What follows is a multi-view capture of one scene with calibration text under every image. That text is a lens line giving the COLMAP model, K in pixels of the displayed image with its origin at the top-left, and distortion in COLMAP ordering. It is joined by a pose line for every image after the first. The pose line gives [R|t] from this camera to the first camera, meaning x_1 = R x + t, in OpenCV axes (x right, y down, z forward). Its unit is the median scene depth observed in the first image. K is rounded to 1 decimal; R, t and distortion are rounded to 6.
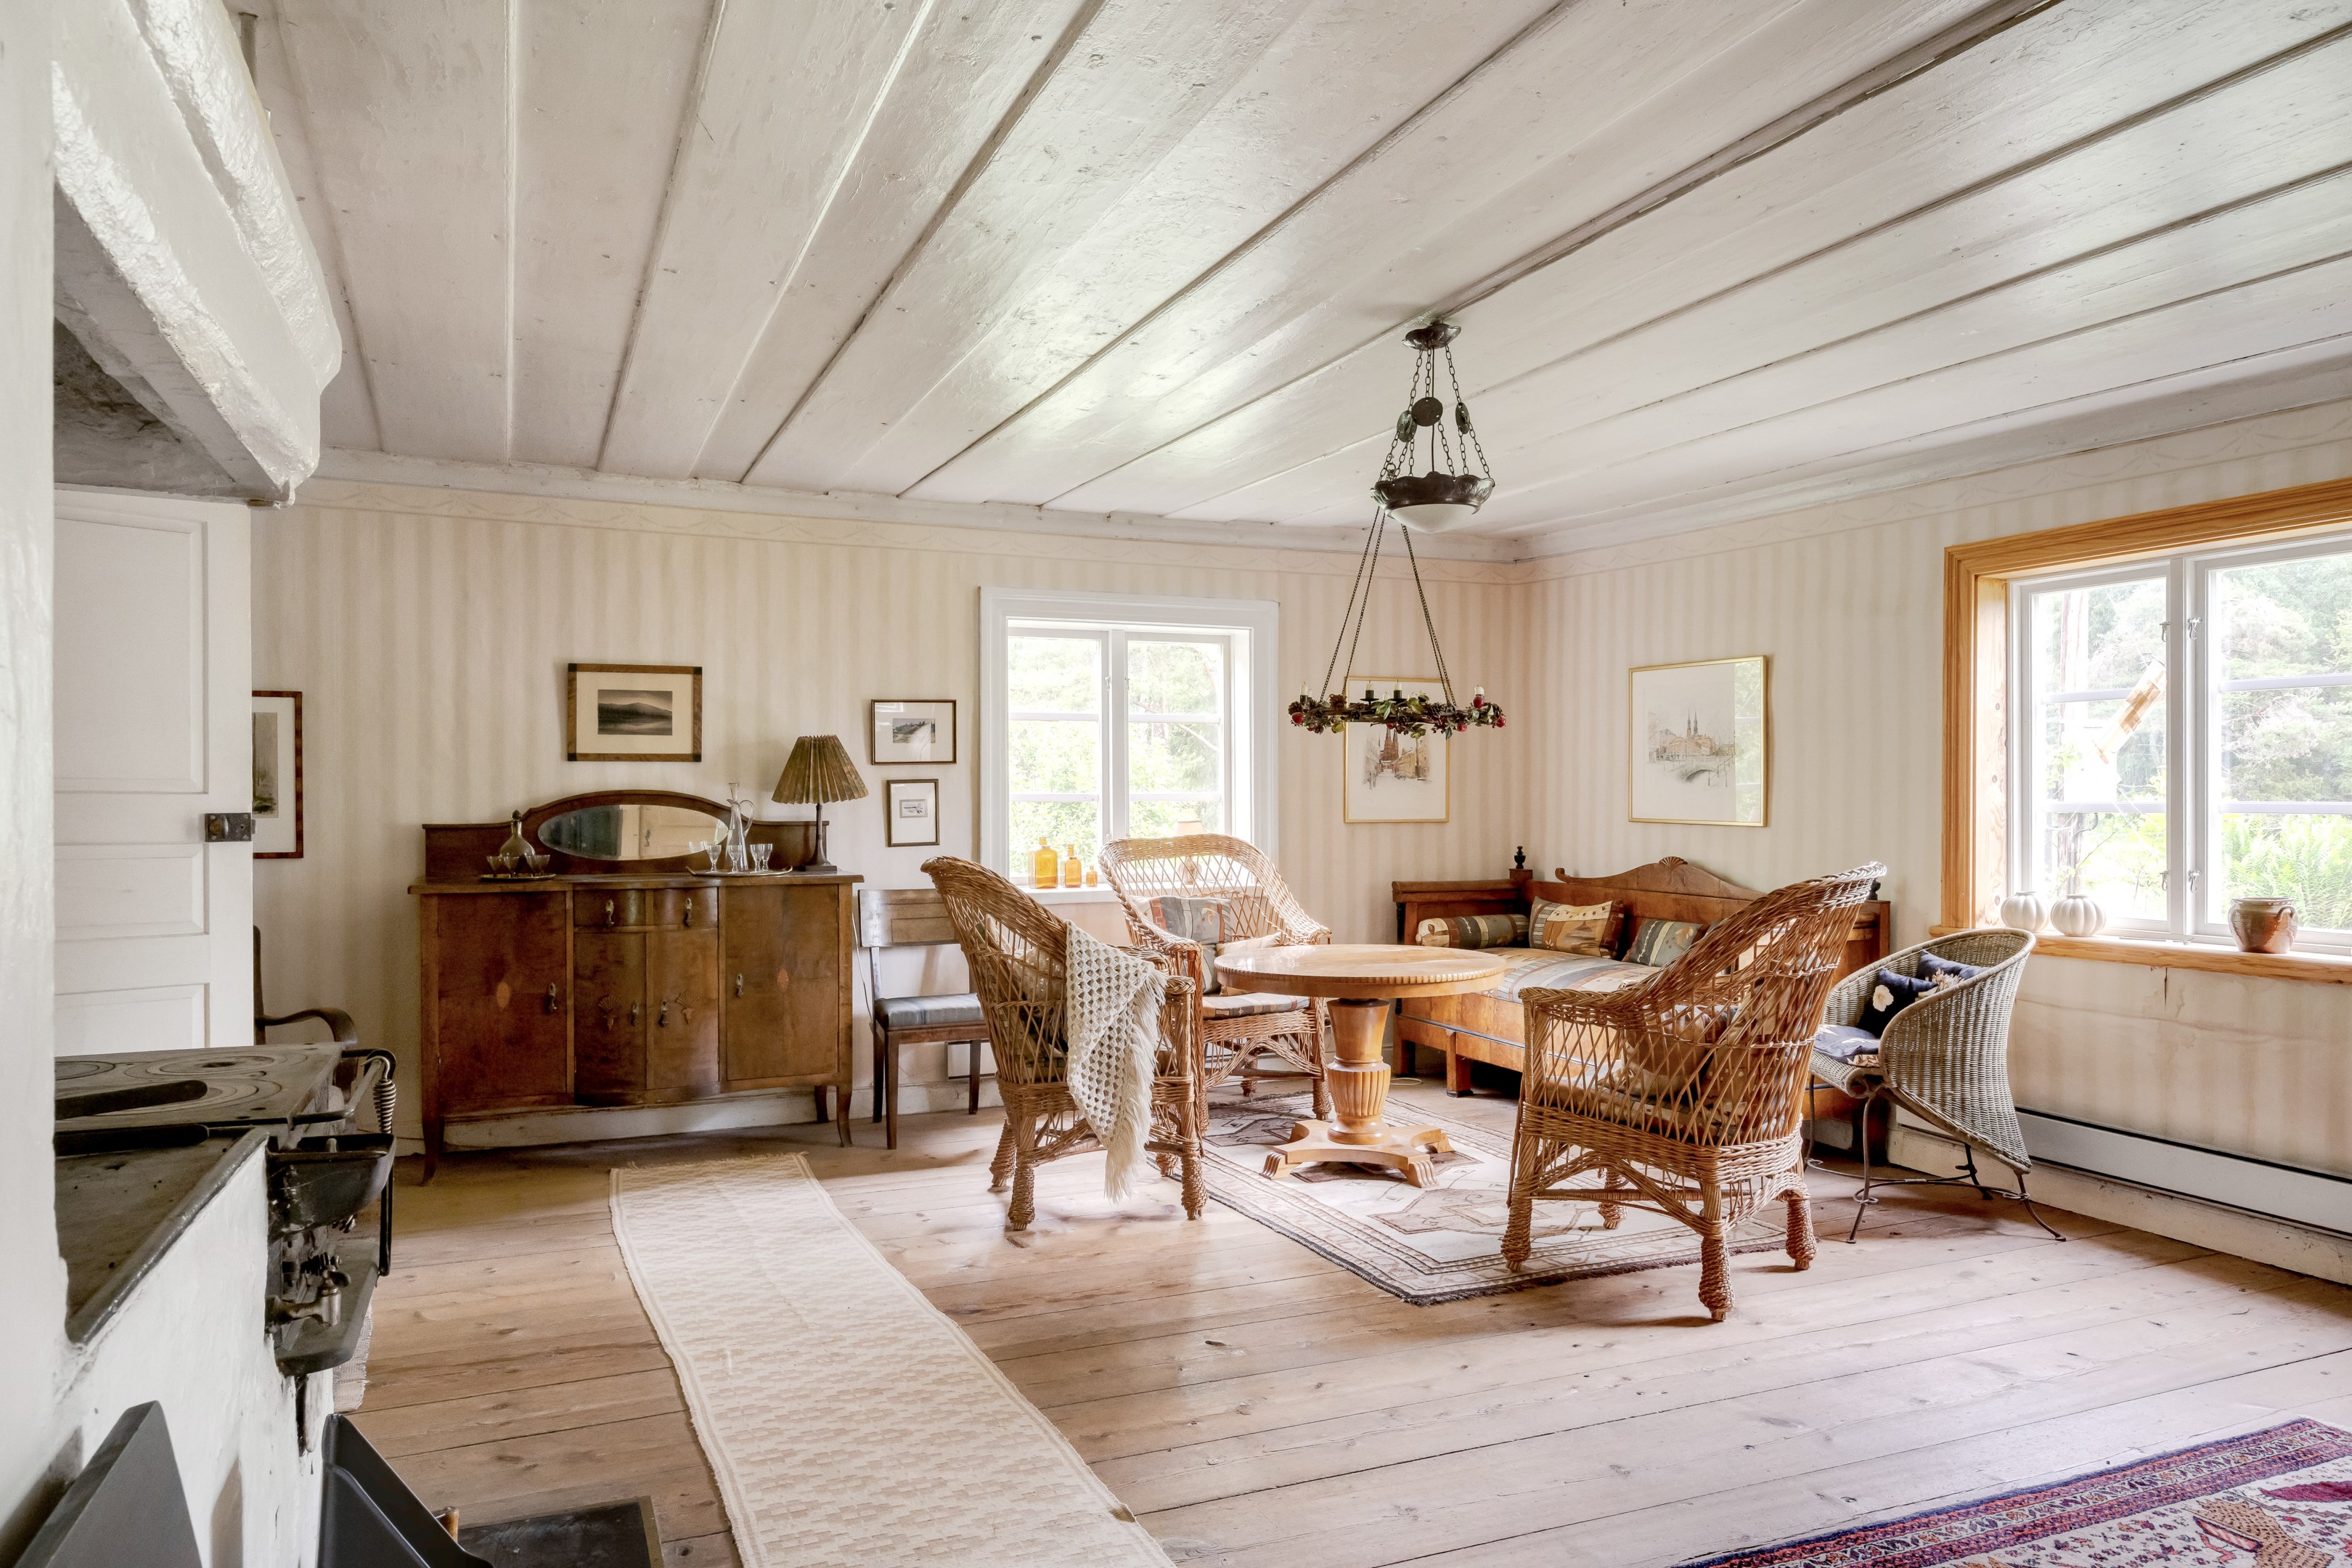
lens RADIAL K [[1534.9, 0, 1187.1], [0, 1534.9, 824.1], [0, 0, 1]] dist [-0.002516, -0.001365]
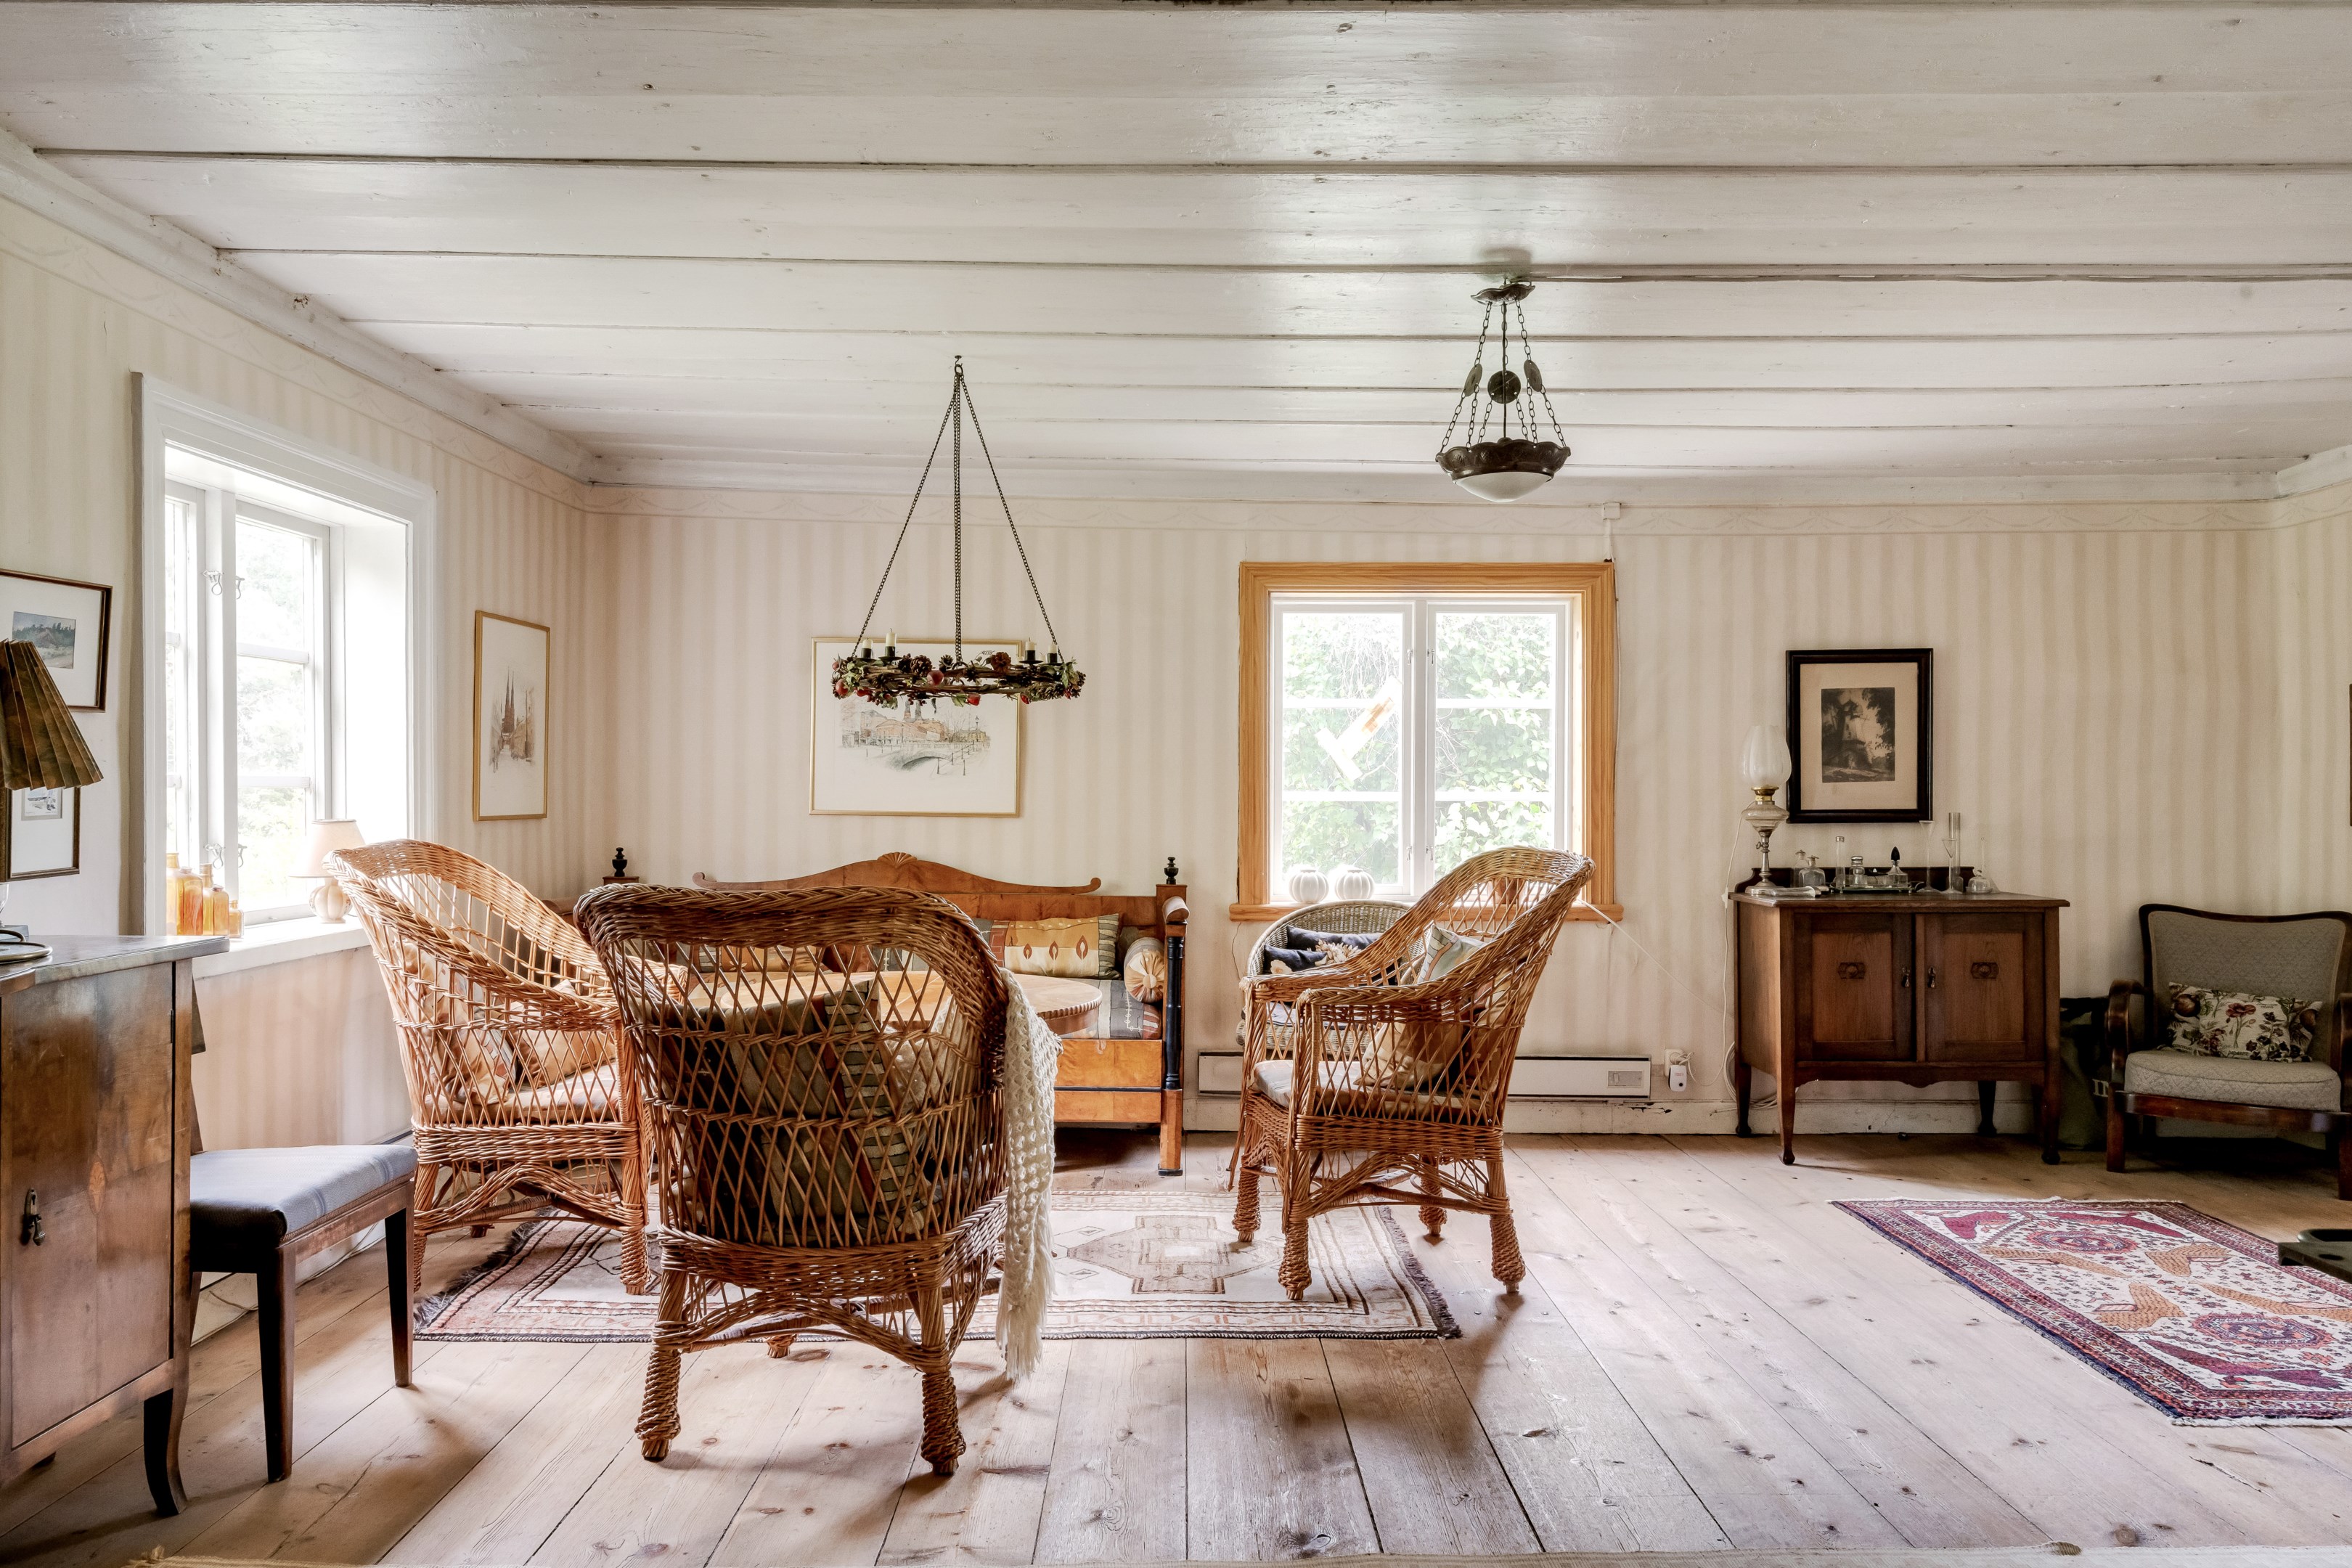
lens RADIAL K [[1607.0, 0, 1164.7], [0, 1607.0, 783.0], [0, 0, 1]] dist [-0.005581, -0.004721]
pose [[0.433589, 0.008714, 0.901069, -0.526767], [0.009682, 0.999850, -0.014328, -0.005054], [-0.901059, 0.014937, 0.433440, 0.509828]]
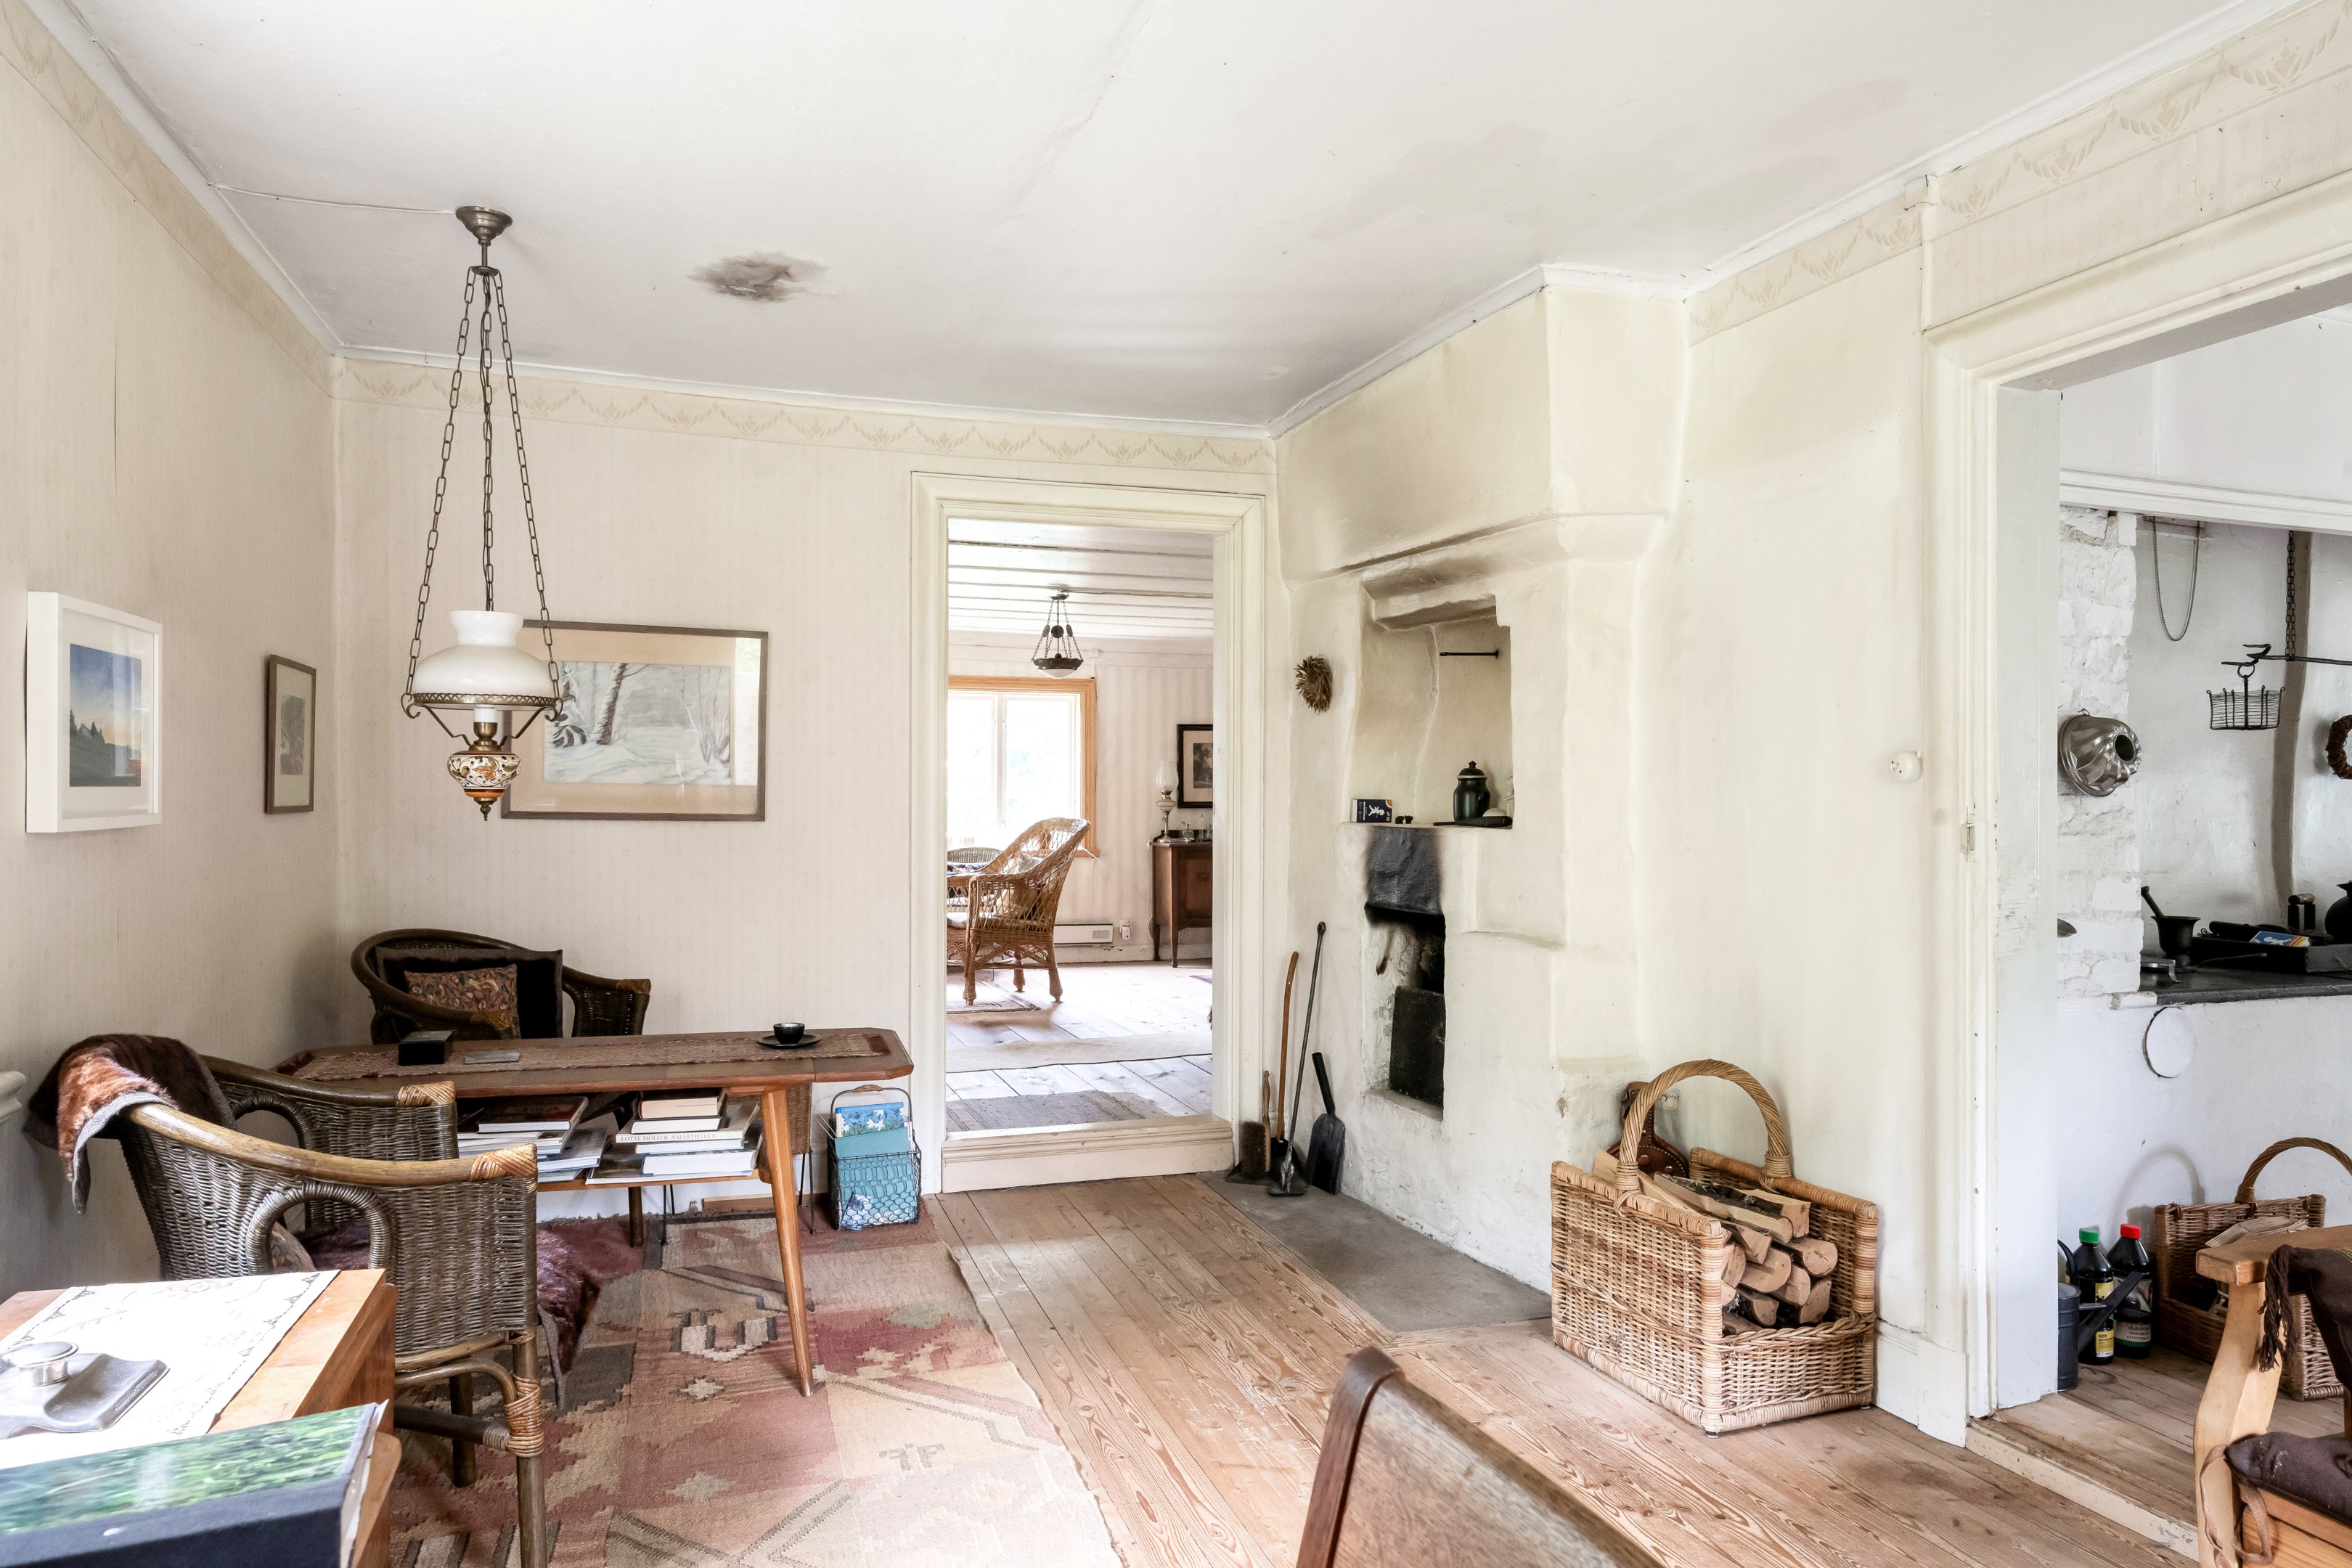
lens RADIAL K [[1504.1, 0, 1179.5], [0, 1504.1, 796.5], [0, 0, 1]] dist [-0.003427, -0.001197]
pose [[0.111435, 0.002175, 0.993769, -1.446272], [0.012271, 0.999918, -0.003565, 0.001867], [-0.993696, 0.012591, 0.111399, 0.364410]]
